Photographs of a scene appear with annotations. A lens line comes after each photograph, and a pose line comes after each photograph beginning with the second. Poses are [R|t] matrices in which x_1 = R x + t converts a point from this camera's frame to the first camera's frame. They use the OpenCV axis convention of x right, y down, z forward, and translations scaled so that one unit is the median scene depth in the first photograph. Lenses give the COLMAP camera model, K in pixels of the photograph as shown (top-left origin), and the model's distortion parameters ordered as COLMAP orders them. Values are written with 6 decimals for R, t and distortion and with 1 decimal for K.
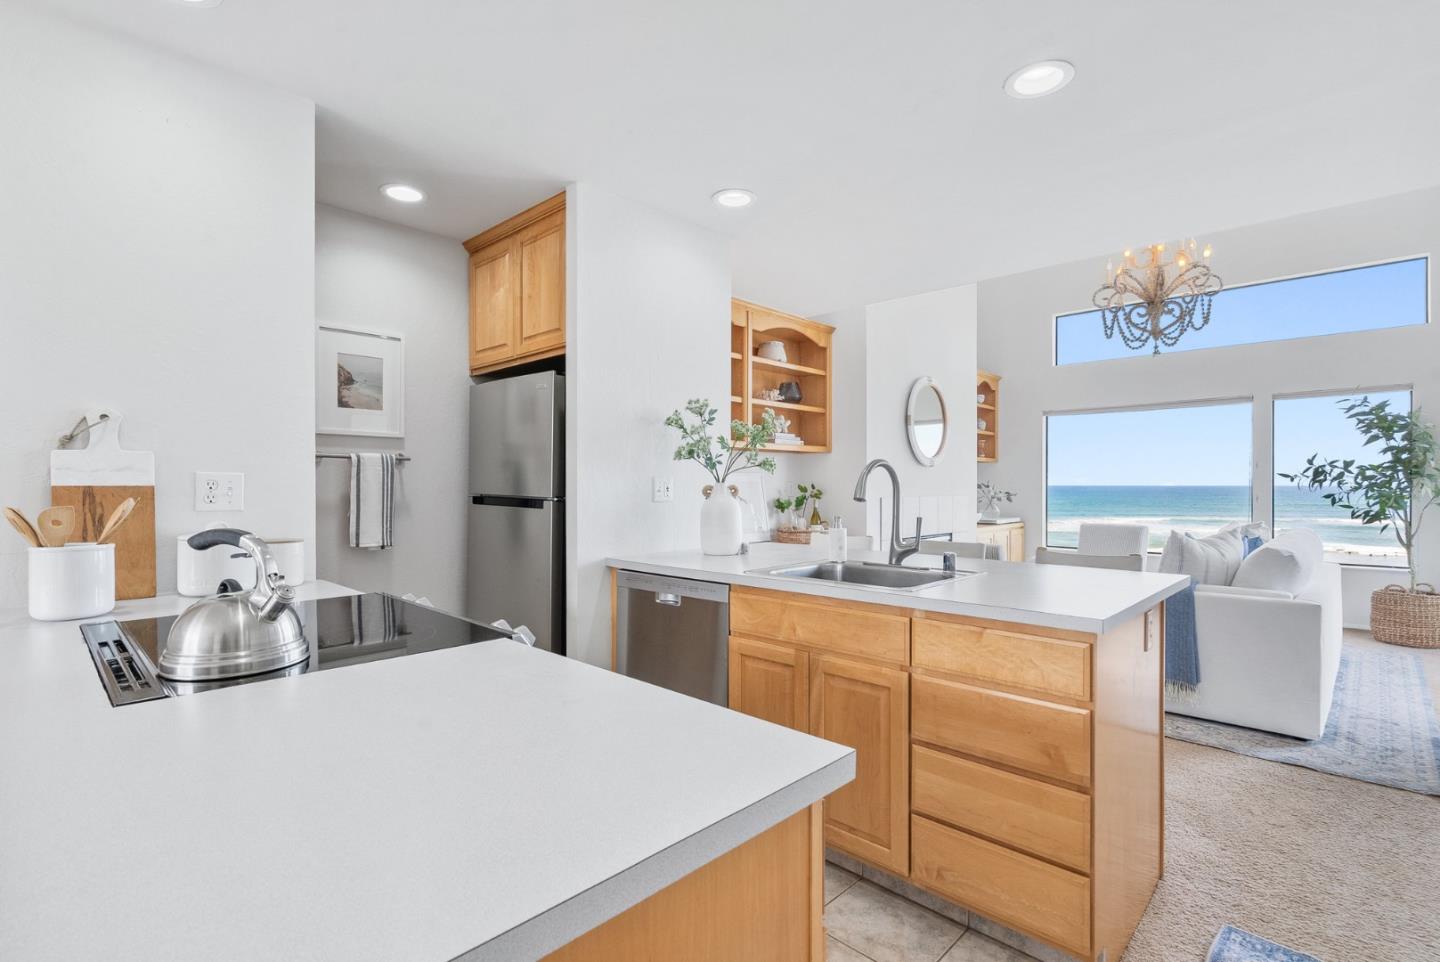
lens RADIAL K [[675.2, 0, 676.4], [0, 675.2, 488.2], [0, 0, 1]] dist [-0.001451, -0.000491]
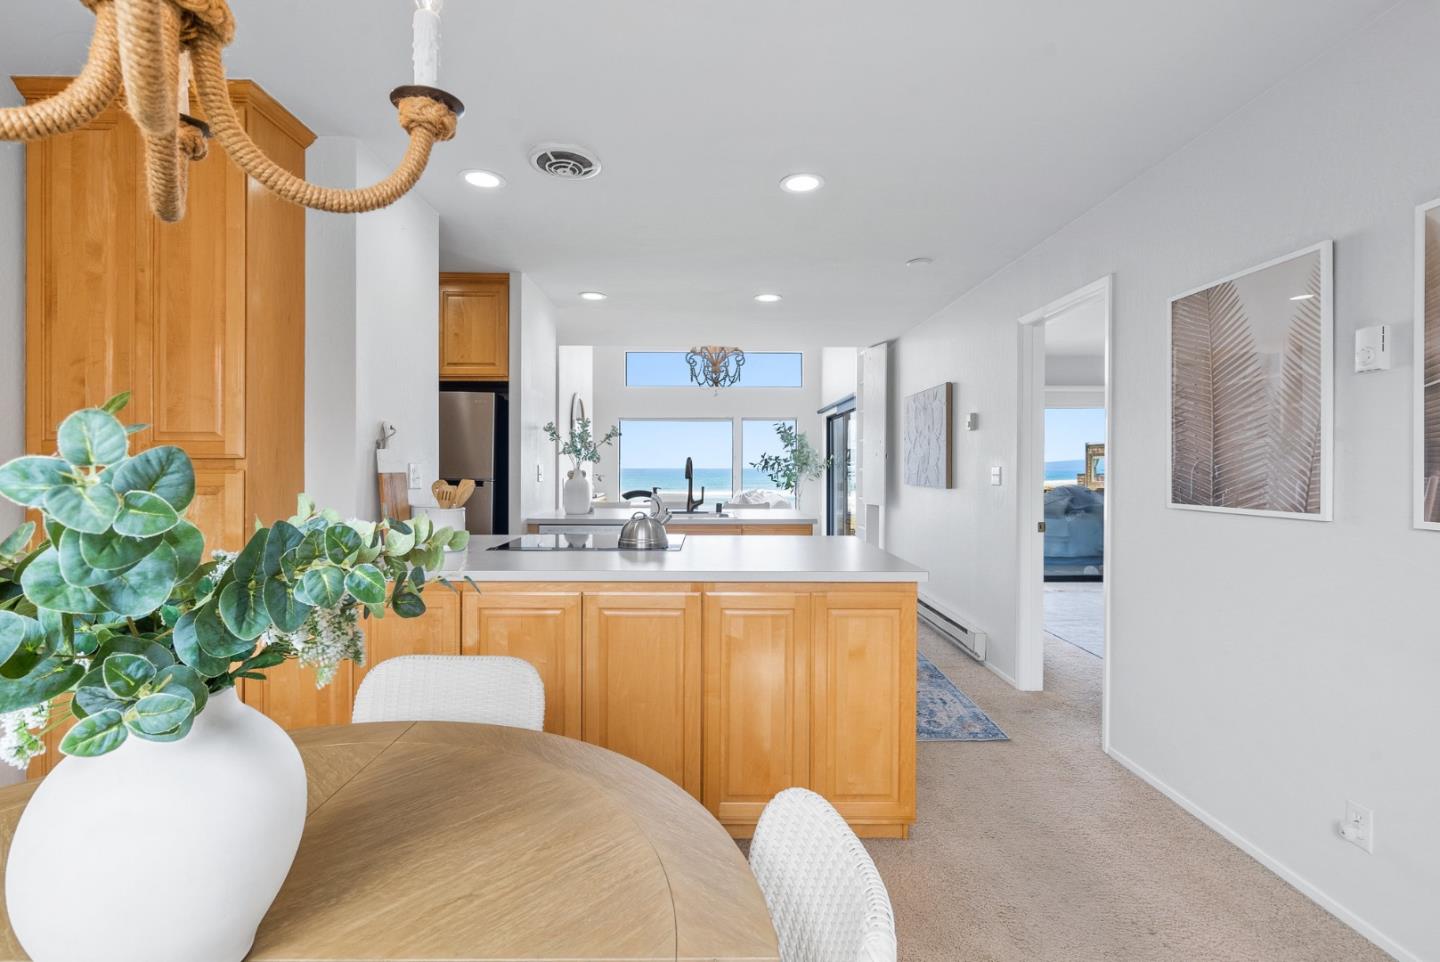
lens RADIAL K [[675.2, 0, 723.7], [0, 675.2, 473.4], [0, 0, 1]] dist [-0.001451, -0.000491]
pose [[0.689616, -0.005529, 0.724154, -0.497624], [0.003823, 0.999985, 0.003994, -0.001715], [-0.724165, 0.000015, 0.689627, -0.202798]]
